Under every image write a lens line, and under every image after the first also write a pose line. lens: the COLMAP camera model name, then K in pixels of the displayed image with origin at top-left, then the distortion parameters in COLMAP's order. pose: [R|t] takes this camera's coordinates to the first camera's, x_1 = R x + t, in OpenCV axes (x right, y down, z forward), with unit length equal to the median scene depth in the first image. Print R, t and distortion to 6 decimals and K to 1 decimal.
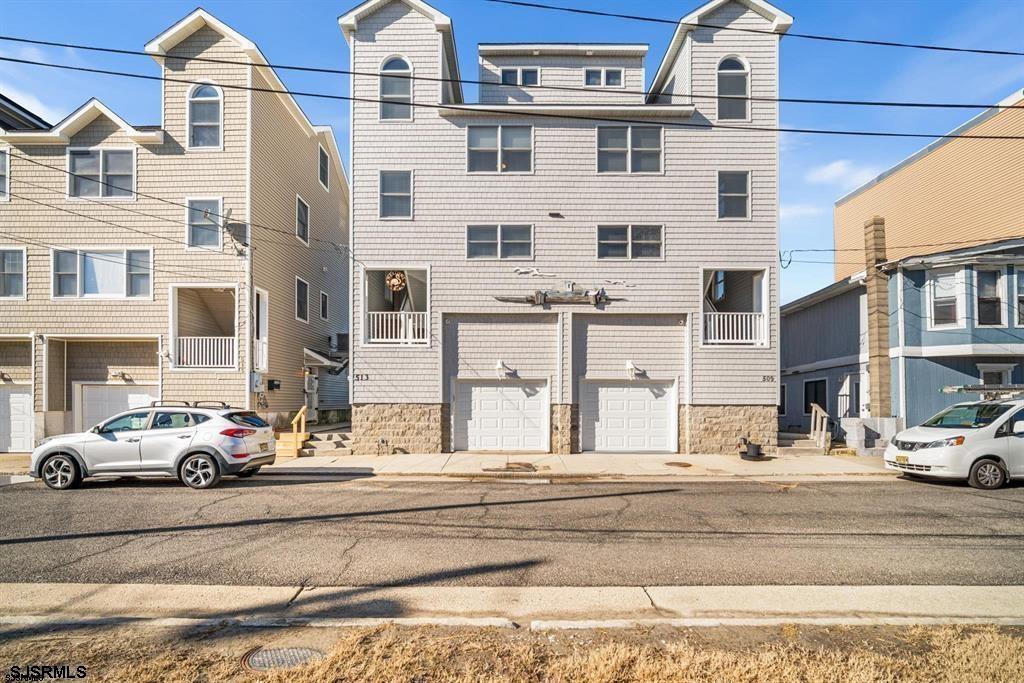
lens RADIAL K [[462.3, 0, 511.2], [0, 462.3, 401.7], [0, 0, 1]] dist [-0.003664, -0.000225]
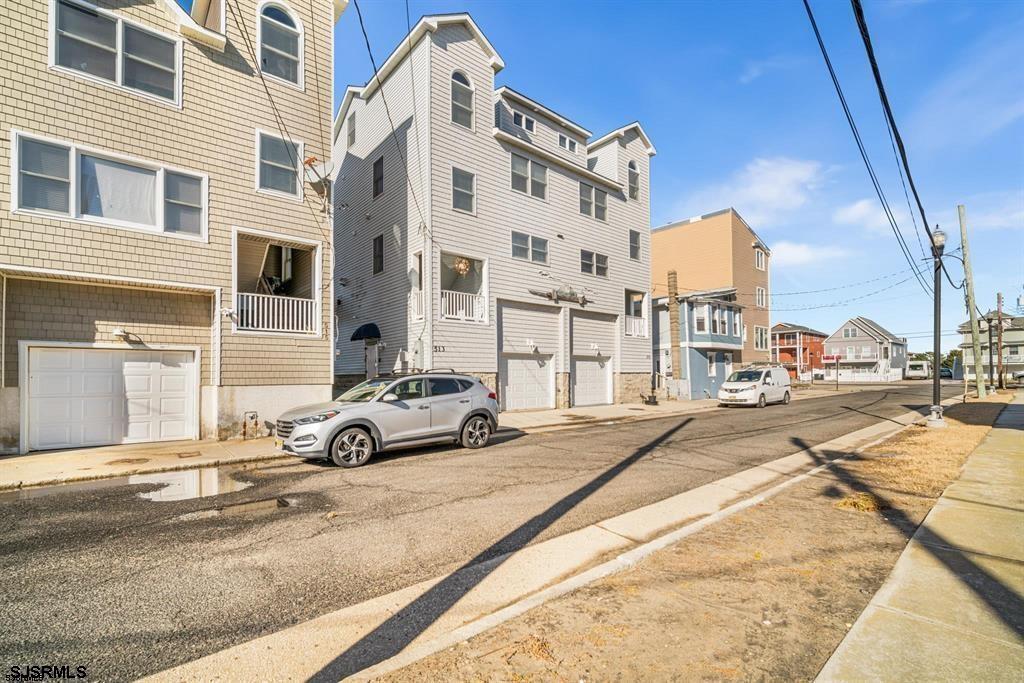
lens RADIAL K [[424.9, 0, 513.6], [0, 424.9, 369.7], [0, 0, 1]] dist [-0.001162, -0.000011]
pose [[0.773139, 0.000329, 0.634237, -0.818412], [0.009607, 0.999879, -0.012230, 0.010575], [-0.634164, 0.015549, 0.773042, 0.109560]]
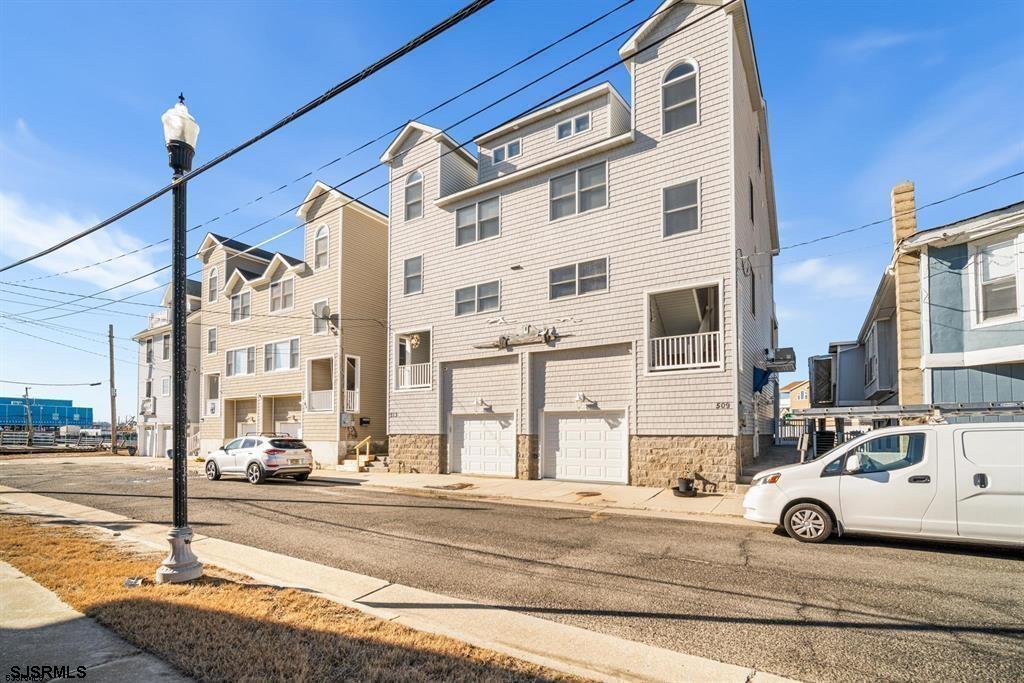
lens RADIAL K [[478.6, 0, 510.3], [0, 478.6, 418.1], [0, 0, 1]] dist [-0.000101, -0.000094]
pose [[0.838430, -0.019511, -0.544660, 0.714406], [0.002714, 0.999496, -0.031626, 0.001689], [0.545003, 0.025038, 0.838060, 0.017215]]
